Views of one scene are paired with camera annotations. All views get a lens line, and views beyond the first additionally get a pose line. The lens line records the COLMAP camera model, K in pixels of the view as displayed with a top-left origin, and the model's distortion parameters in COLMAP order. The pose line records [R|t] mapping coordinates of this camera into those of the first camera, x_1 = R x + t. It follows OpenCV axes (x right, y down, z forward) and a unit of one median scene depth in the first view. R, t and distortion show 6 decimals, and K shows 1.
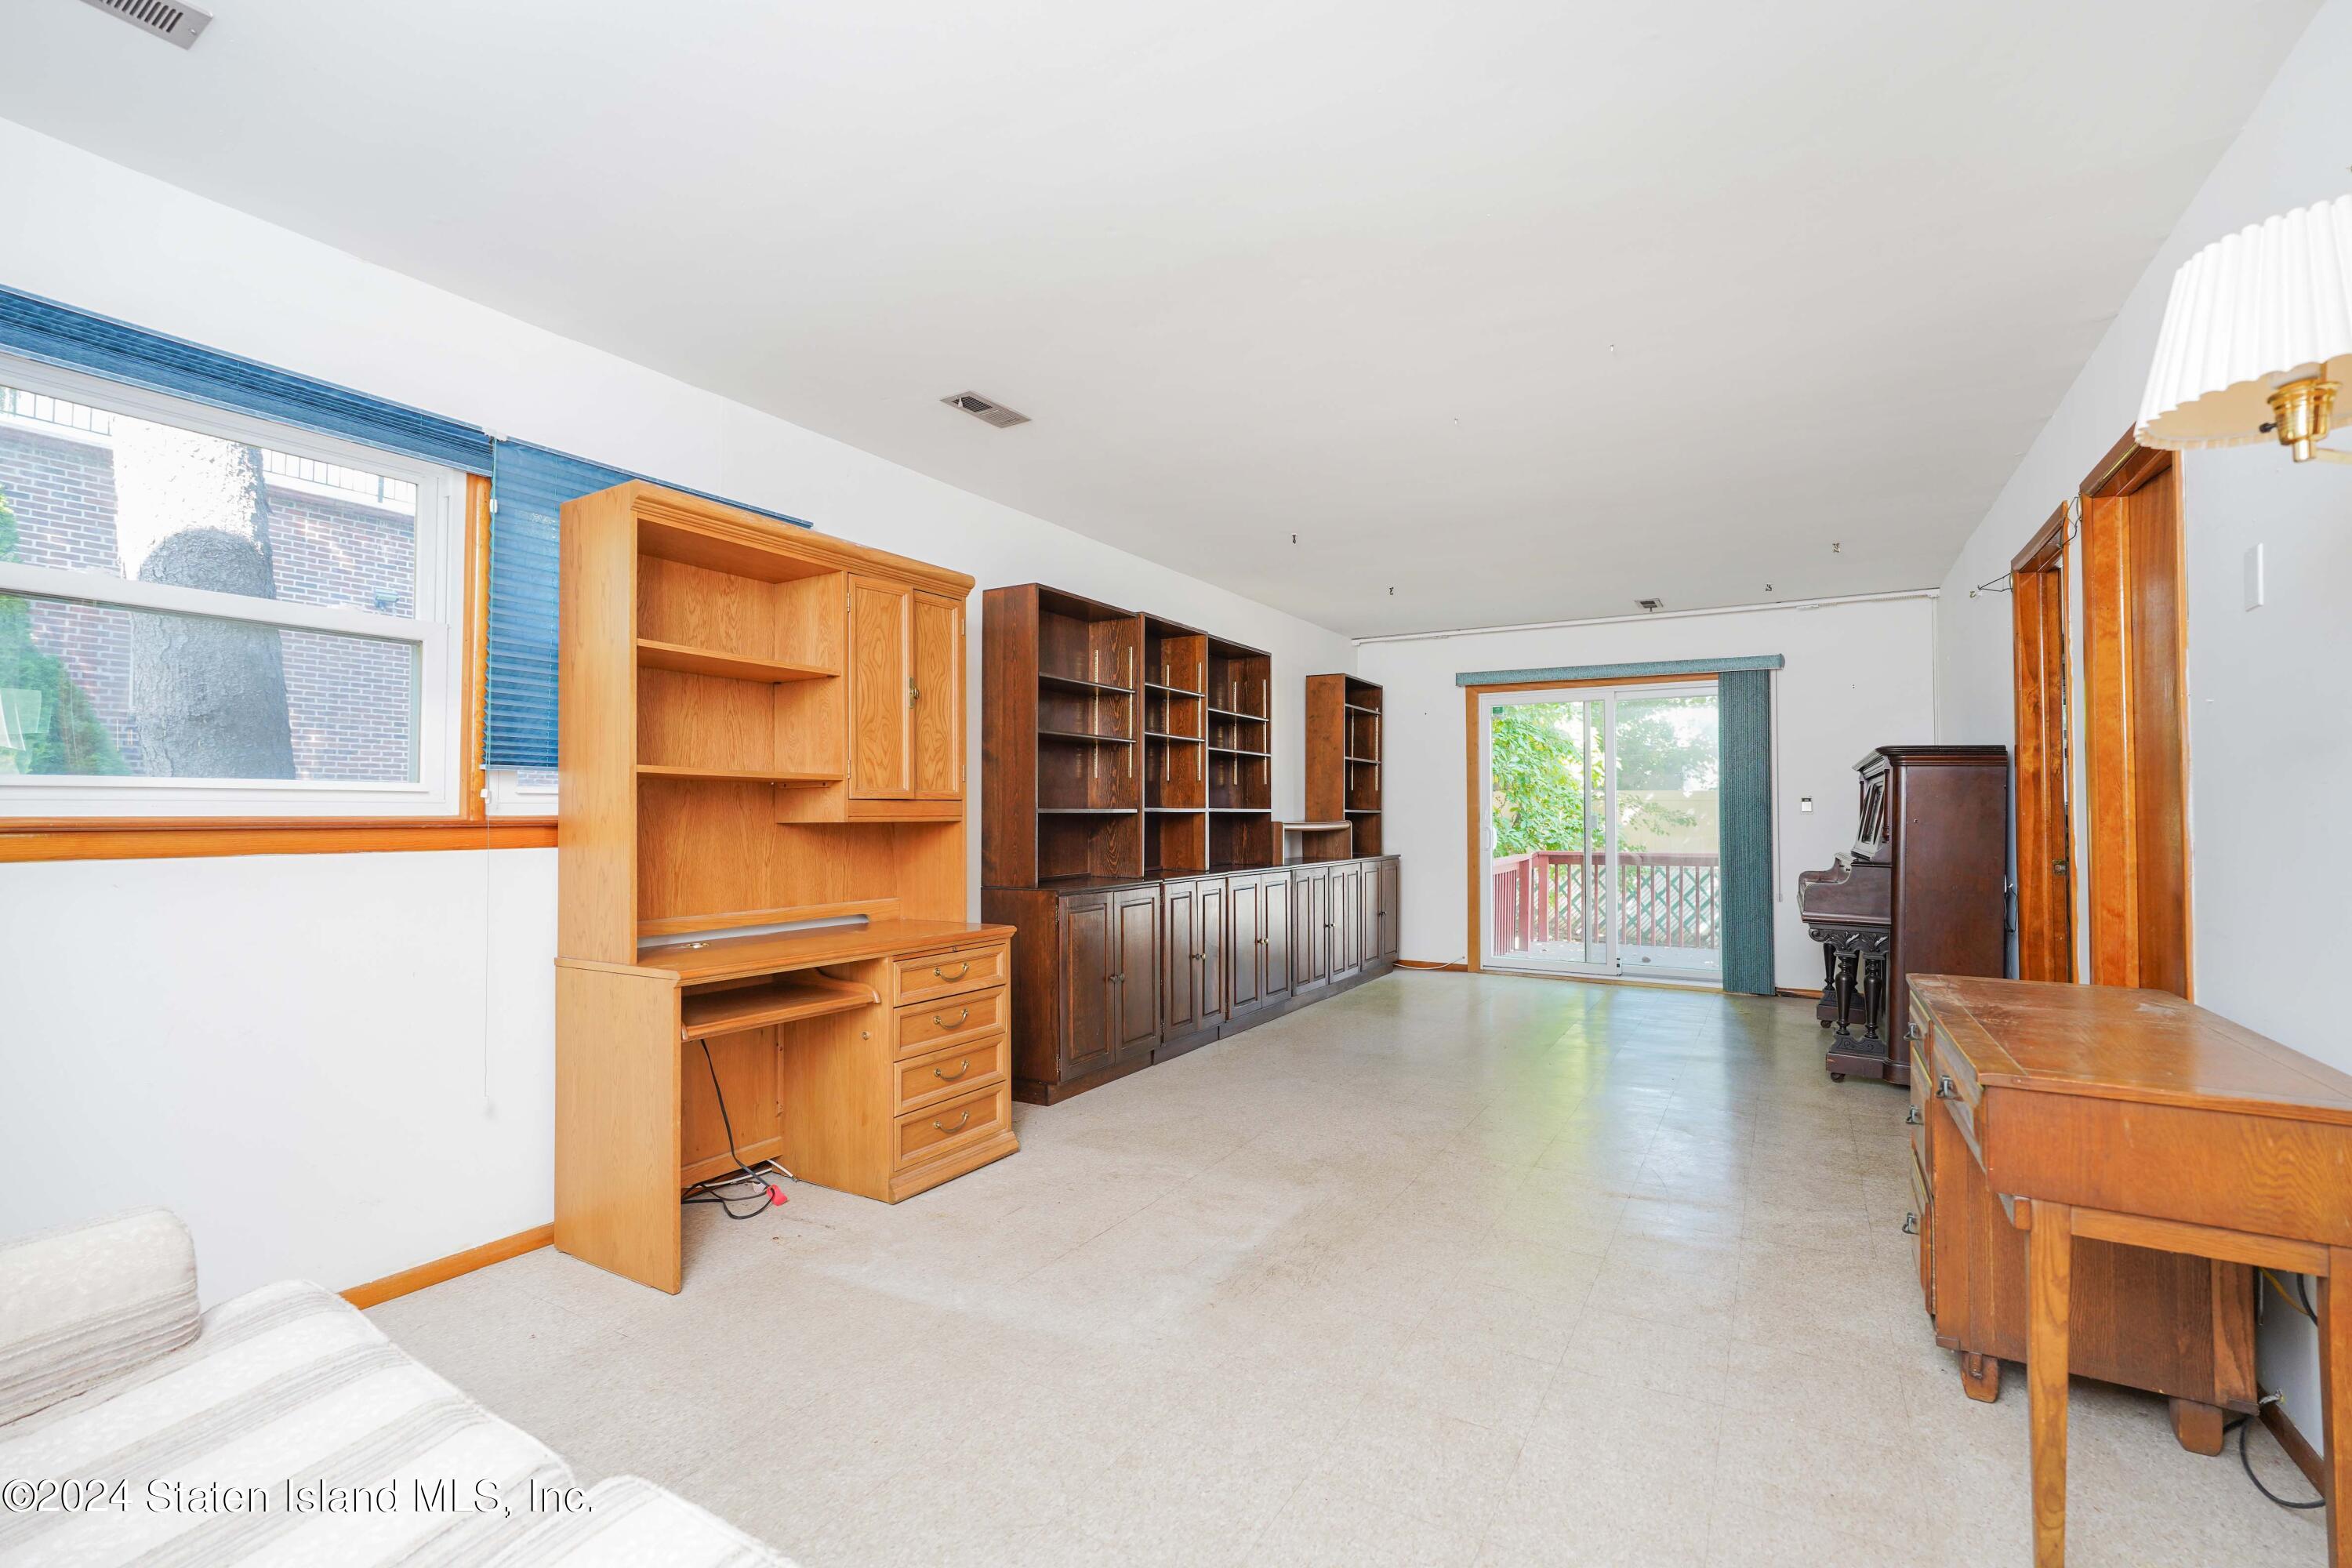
lens RADIAL K [[1028.0, 0, 1191.8], [0, 1028.0, 784.9], [0, 0, 1]] dist [-0.014316, 0.000633]
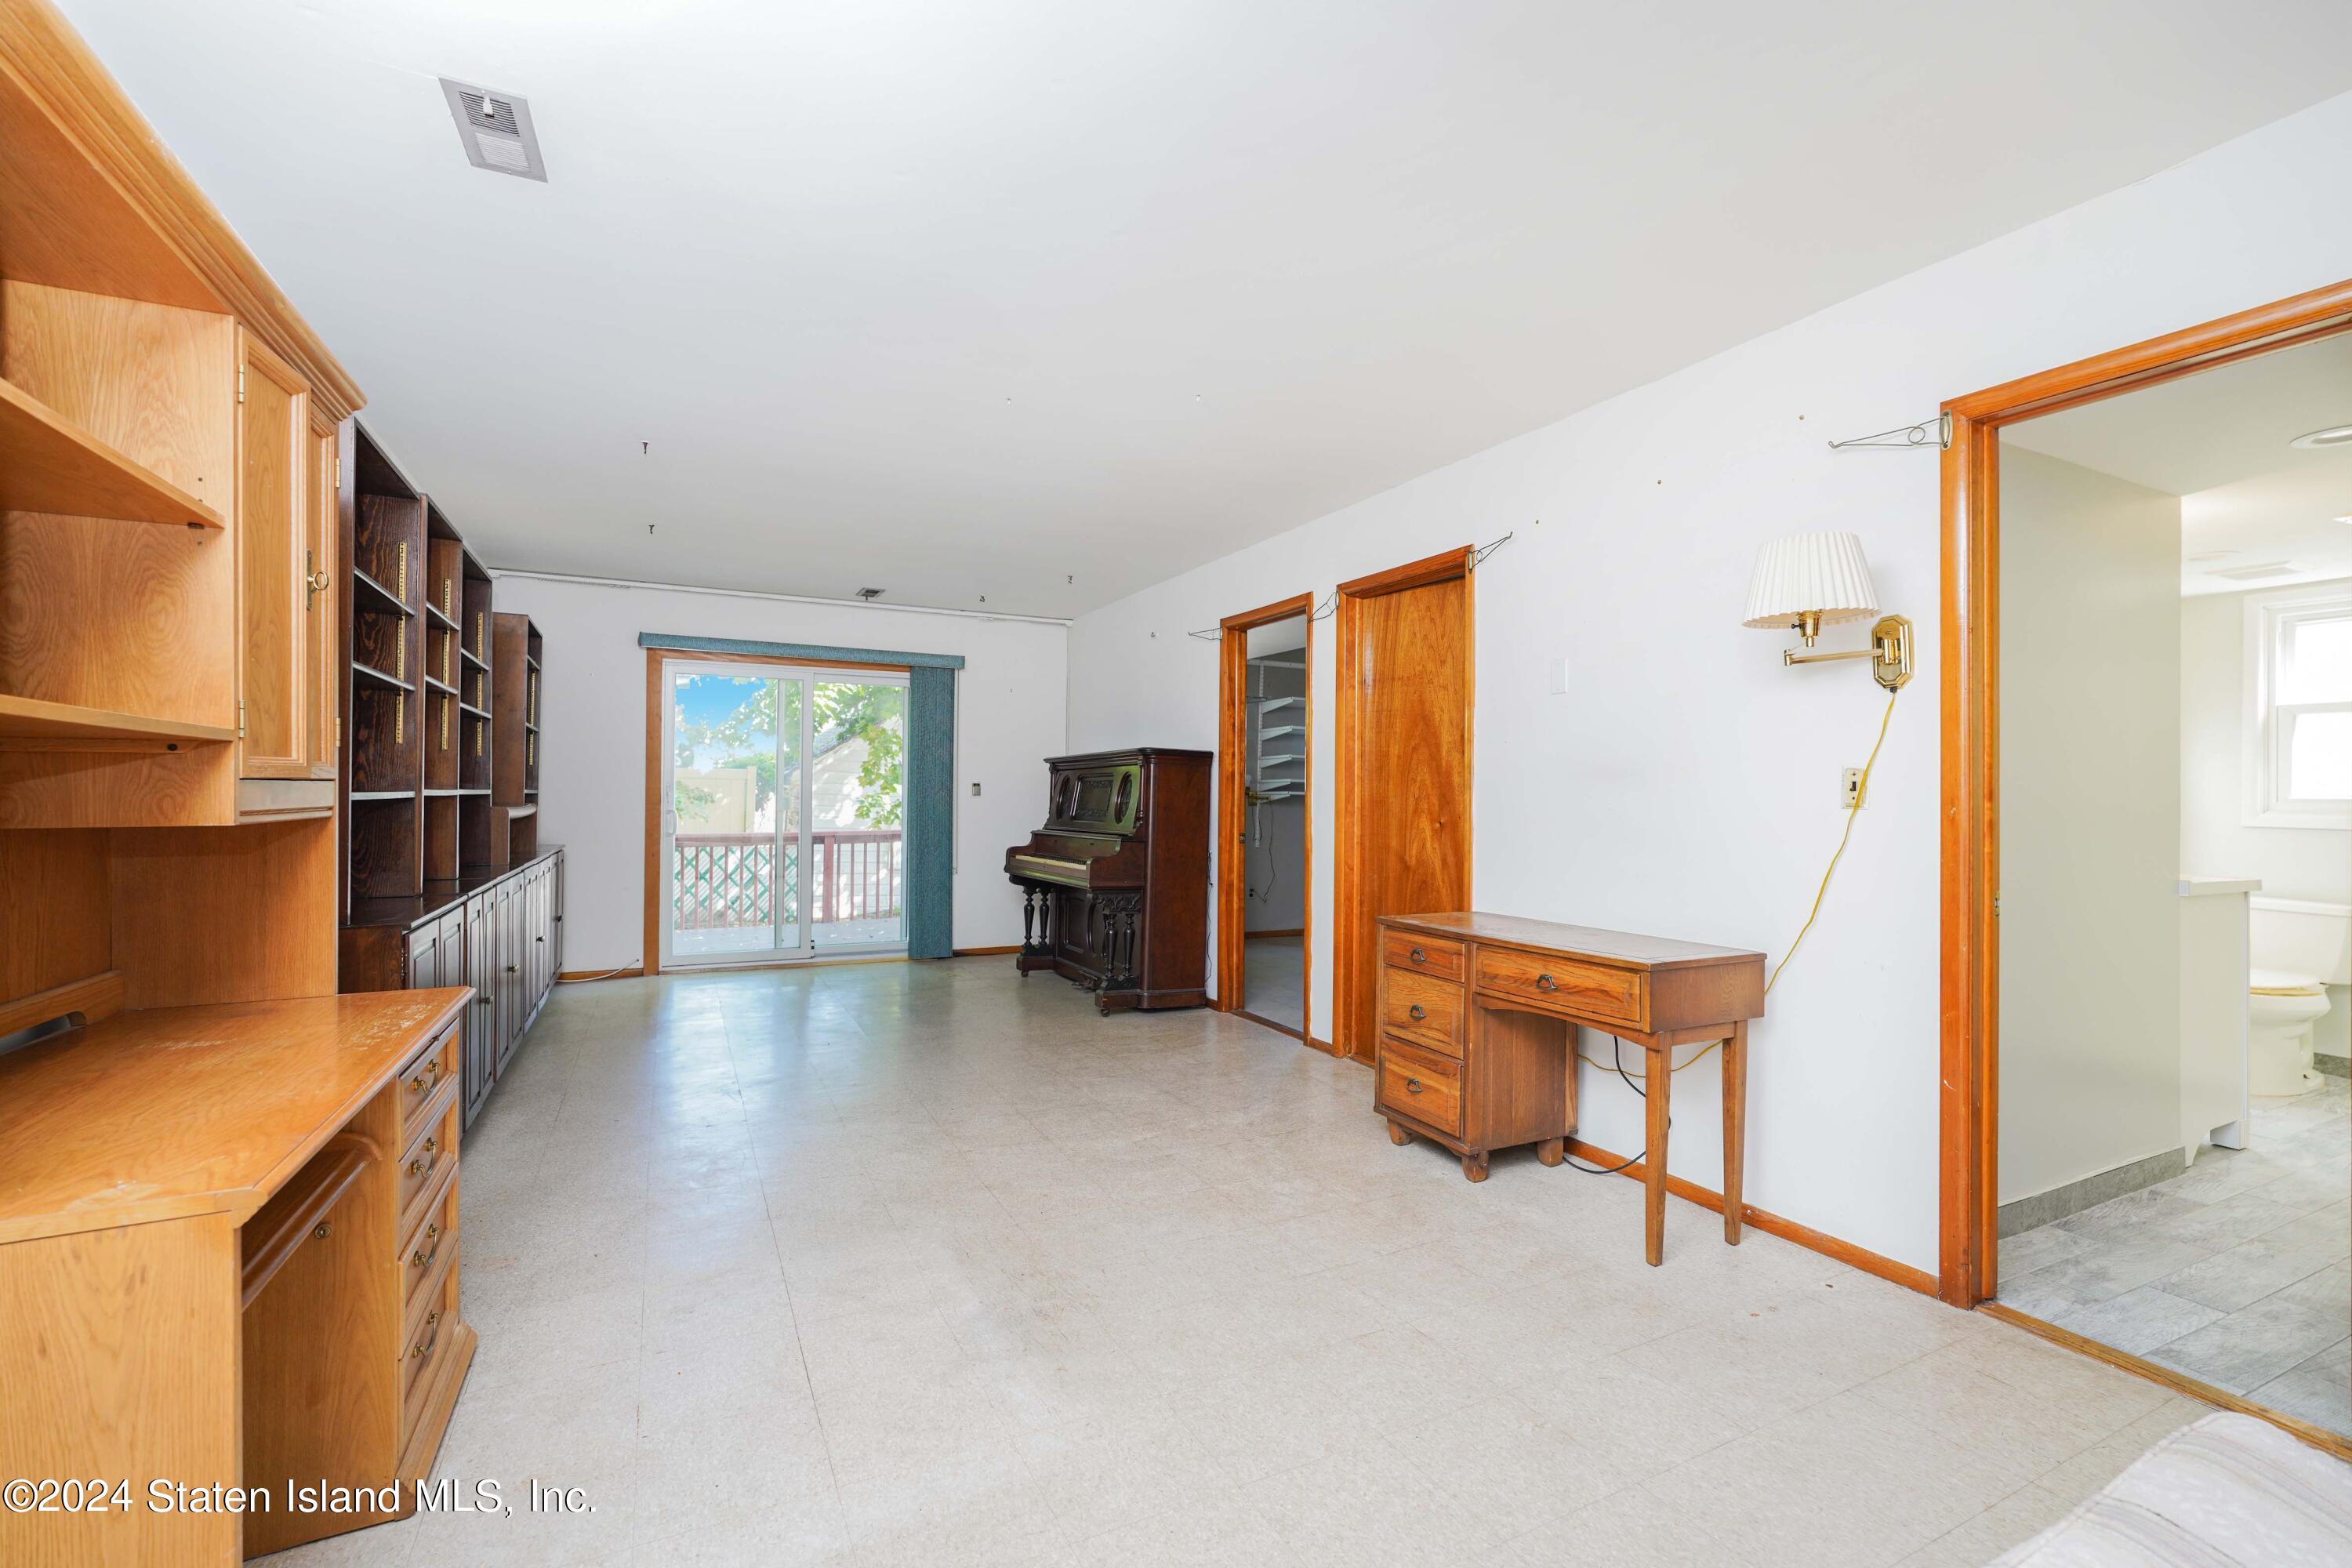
lens RADIAL K [[1028.0, 0, 1191.8], [0, 1028.0, 784.9], [0, 0, 1]] dist [-0.014316, 0.000633]
pose [[0.536962, 0.011877, 0.843523, -0.248629], [-0.032558, 0.999448, 0.006653, -0.001010], [-0.842978, -0.031036, 0.537052, 0.168201]]
